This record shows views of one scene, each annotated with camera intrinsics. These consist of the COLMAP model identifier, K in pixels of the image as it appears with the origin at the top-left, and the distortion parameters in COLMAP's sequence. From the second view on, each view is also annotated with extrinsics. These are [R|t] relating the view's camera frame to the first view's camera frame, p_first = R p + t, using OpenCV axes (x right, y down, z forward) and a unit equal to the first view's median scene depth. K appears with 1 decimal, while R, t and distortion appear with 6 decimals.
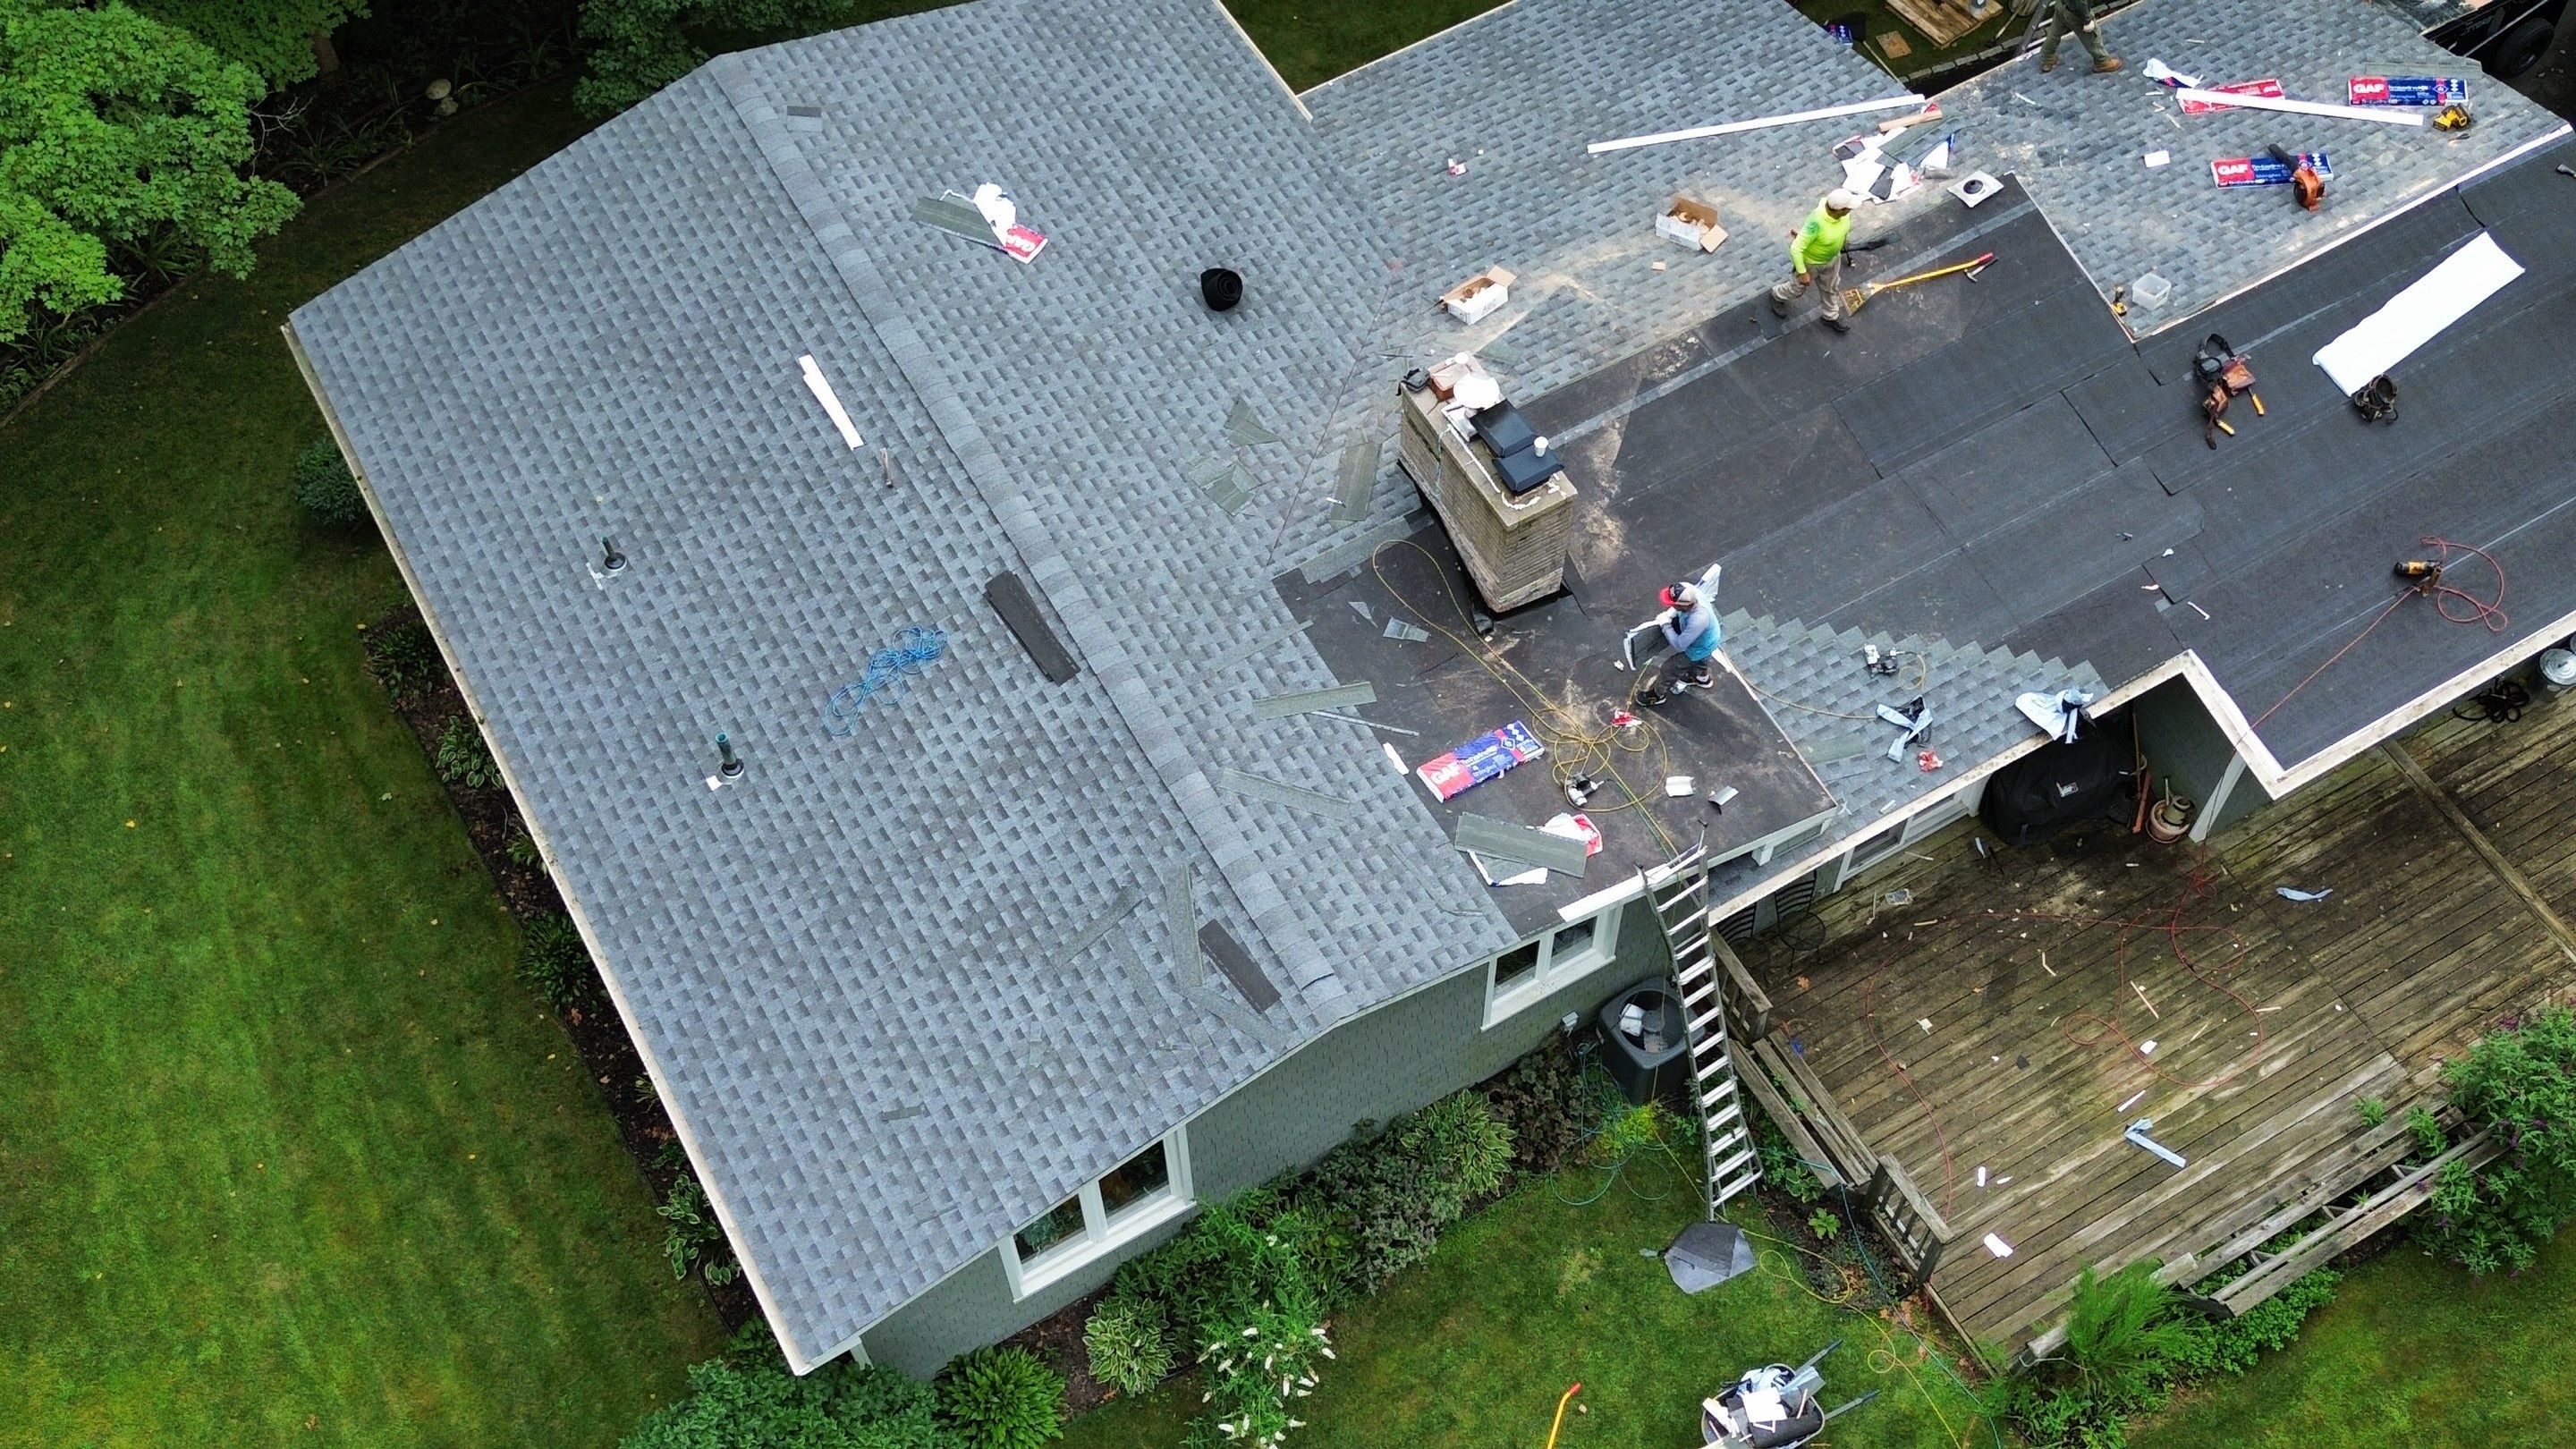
lens RADIAL K [[2726.0, 0, 1277.1], [0, 2726.0, 727.8], [0, 0, 1]] dist [0.063552, 0.000000]
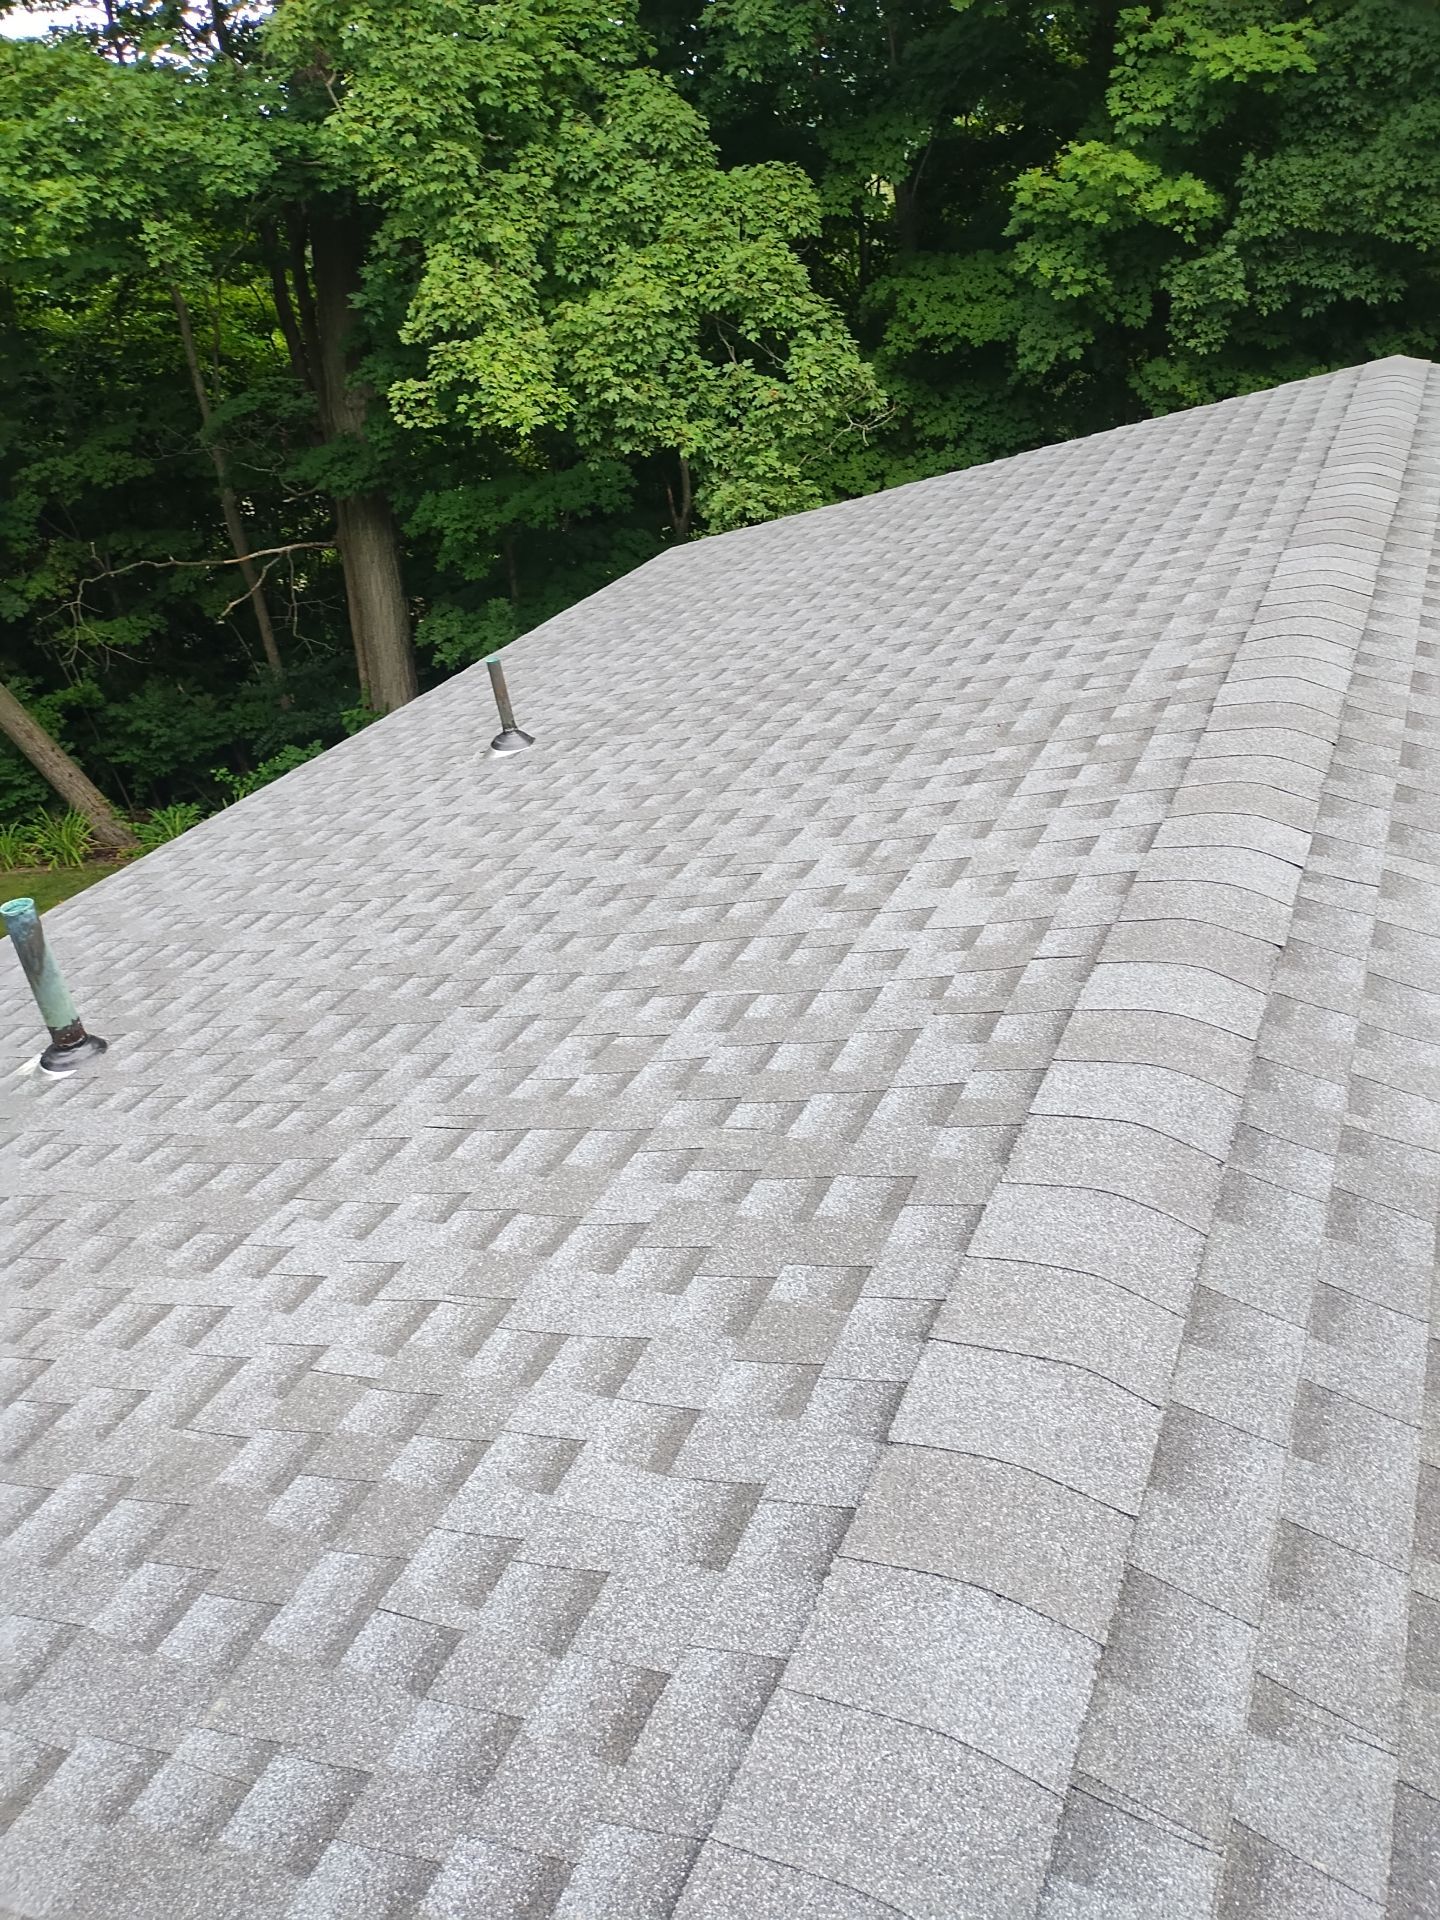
lens RADIAL K [[1420.4, 0, 735.0], [0, 1420.4, 962.1], [0, 0, 1]] dist [0.040731, -0.008535]
pose [[0.584147, 0.371089, -0.721848, -0.021744], [-0.646663, 0.750261, -0.137608, -0.021871], [0.490509, 0.547176, 0.678232, 0.871677]]
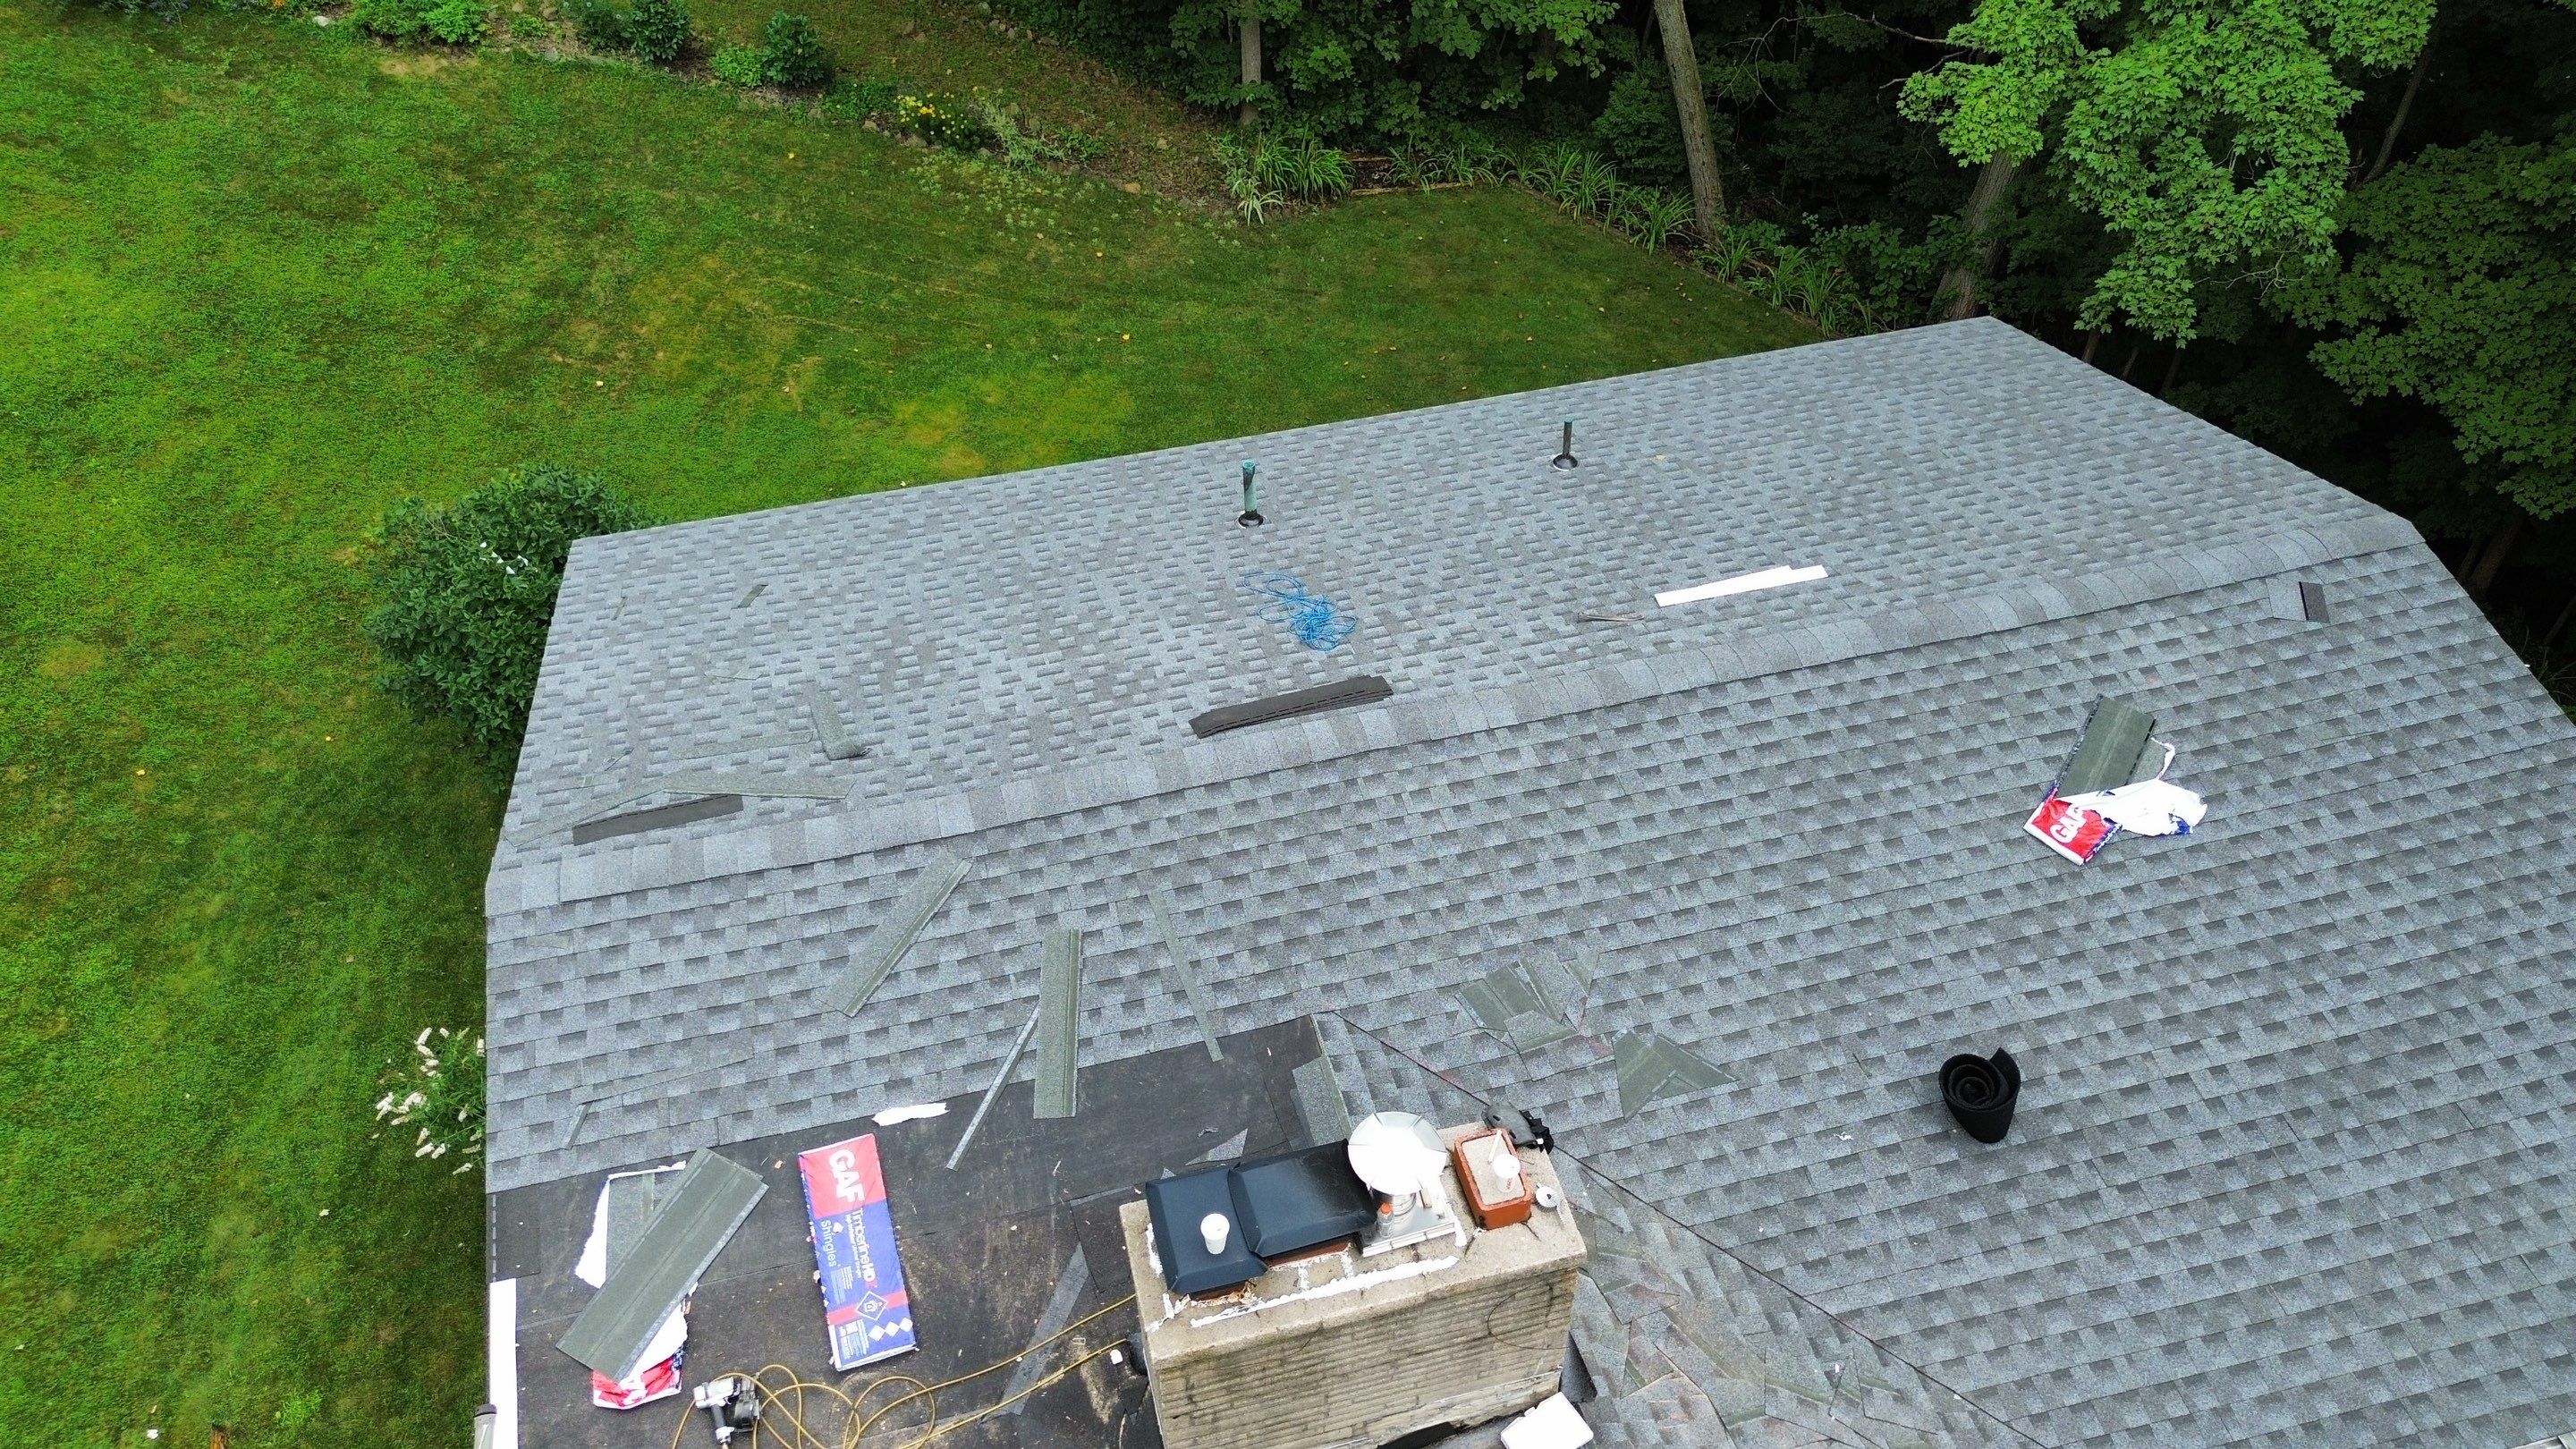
lens RADIAL K [[1825.9, 0, 1287.9], [0, 1825.9, 662.0], [0, 0, 1]] dist [0.054081, -0.037885]
pose [[-0.261982, 0.648323, -0.714873, 0.231306], [-0.811982, 0.252267, 0.526352, -0.275866], [0.521584, 0.718359, 0.460337, 0.738131]]
